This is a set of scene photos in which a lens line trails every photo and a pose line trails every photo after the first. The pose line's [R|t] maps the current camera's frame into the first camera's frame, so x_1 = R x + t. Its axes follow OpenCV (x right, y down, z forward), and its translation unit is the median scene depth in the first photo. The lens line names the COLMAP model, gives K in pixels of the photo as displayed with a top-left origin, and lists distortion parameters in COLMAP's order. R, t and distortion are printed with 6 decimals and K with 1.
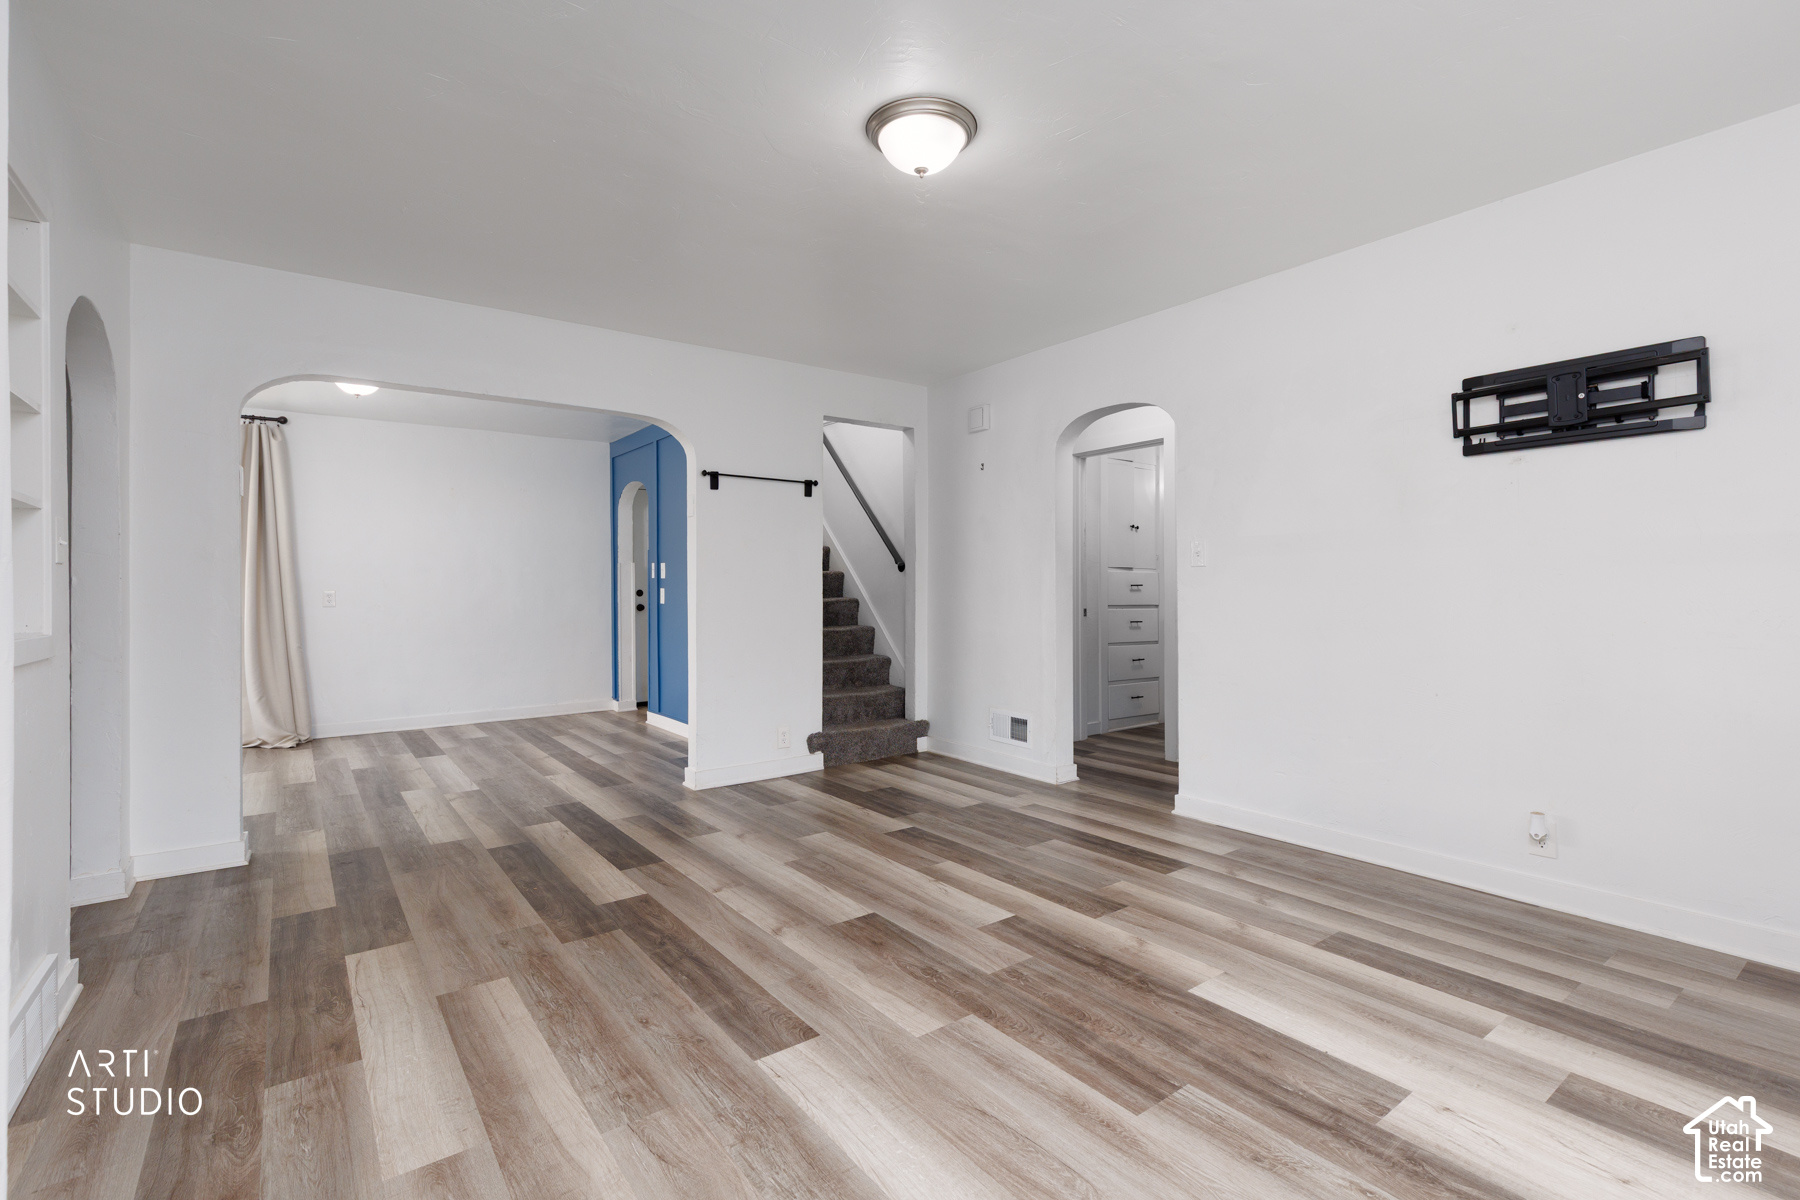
lens RADIAL K [[814.1, 0, 903.5], [0, 814.1, 585.9], [0, 0, 1]] dist [0.010512, 0.000460]
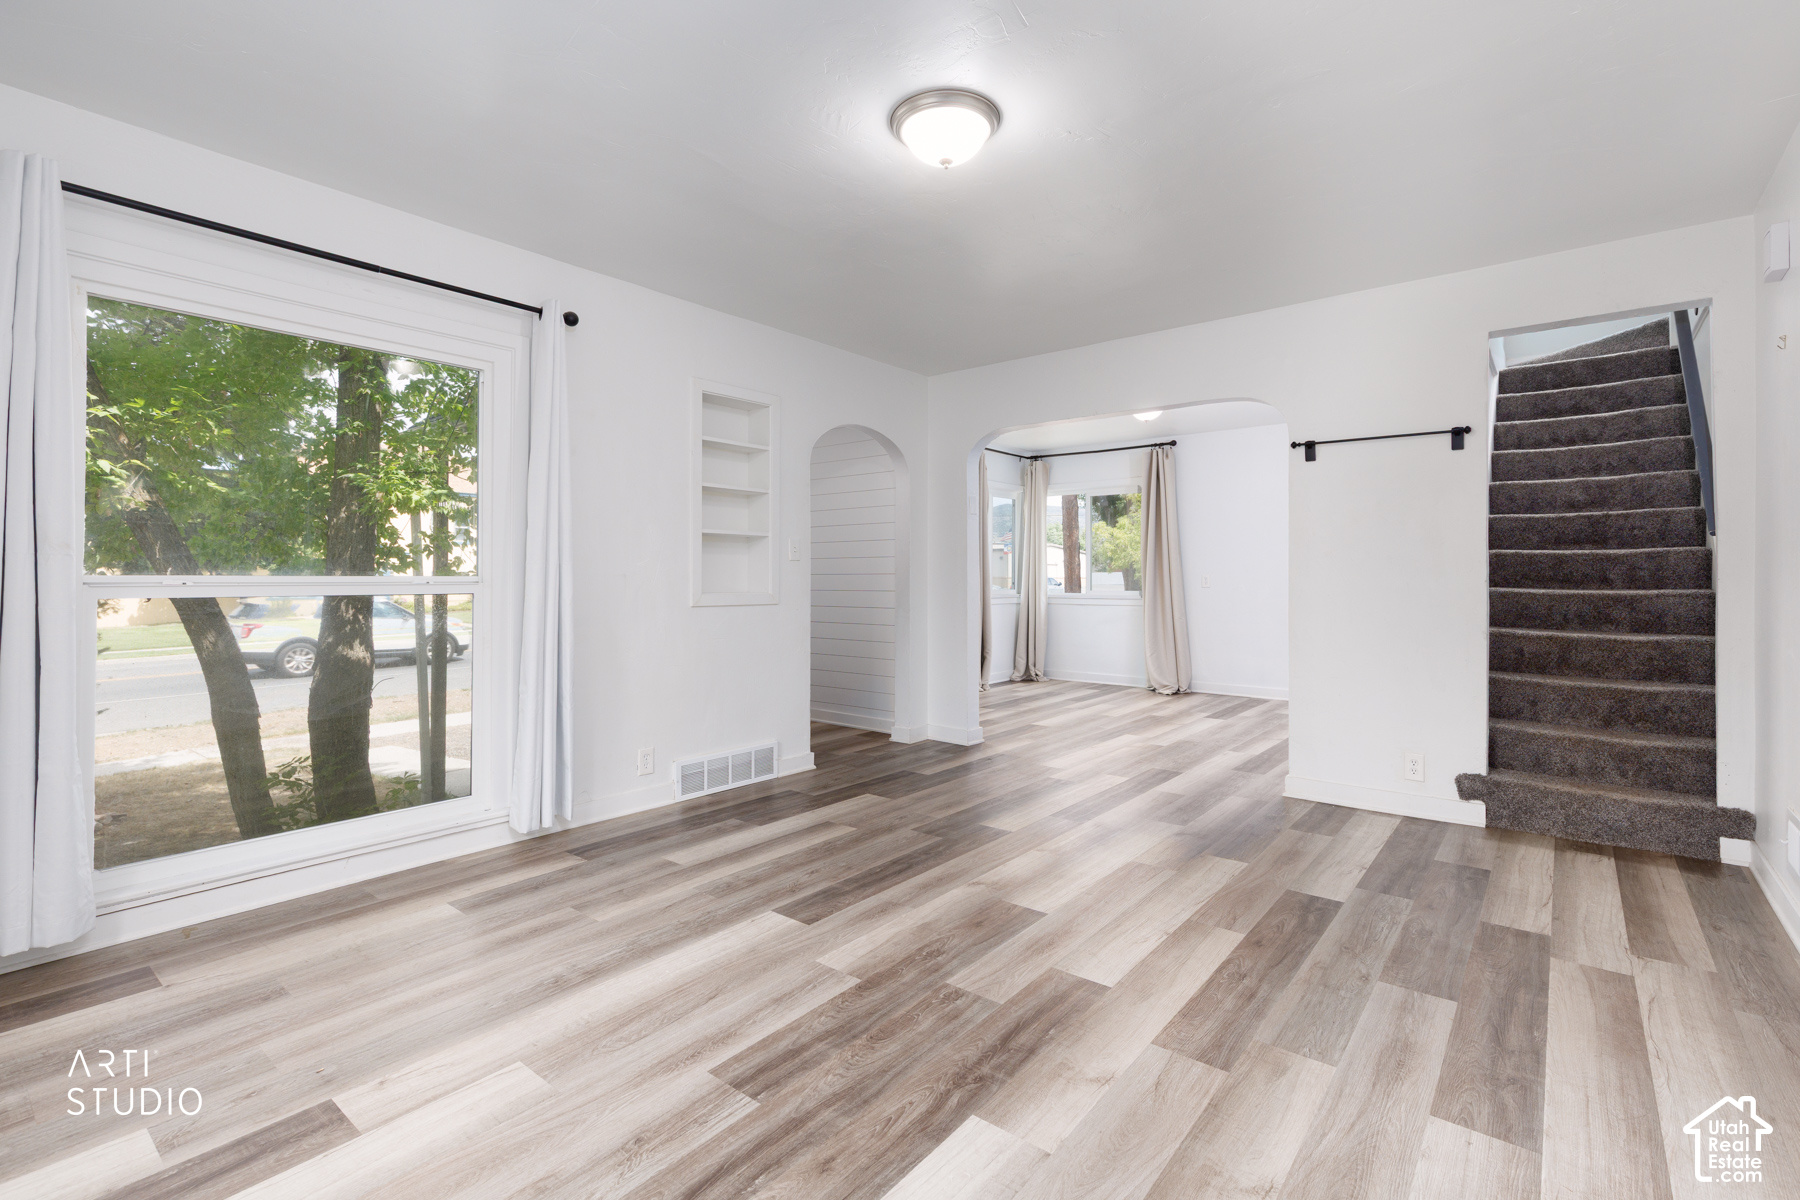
lens RADIAL K [[814.1, 0, 922.8], [0, 814.1, 569.1], [0, 0, 1]] dist [0.010512, 0.000460]
pose [[0.255279, -0.001392, -0.966866, 0.987824], [0.002089, 0.999997, -0.000888, -0.003854], [0.966865, -0.001793, 0.255281, 0.712222]]
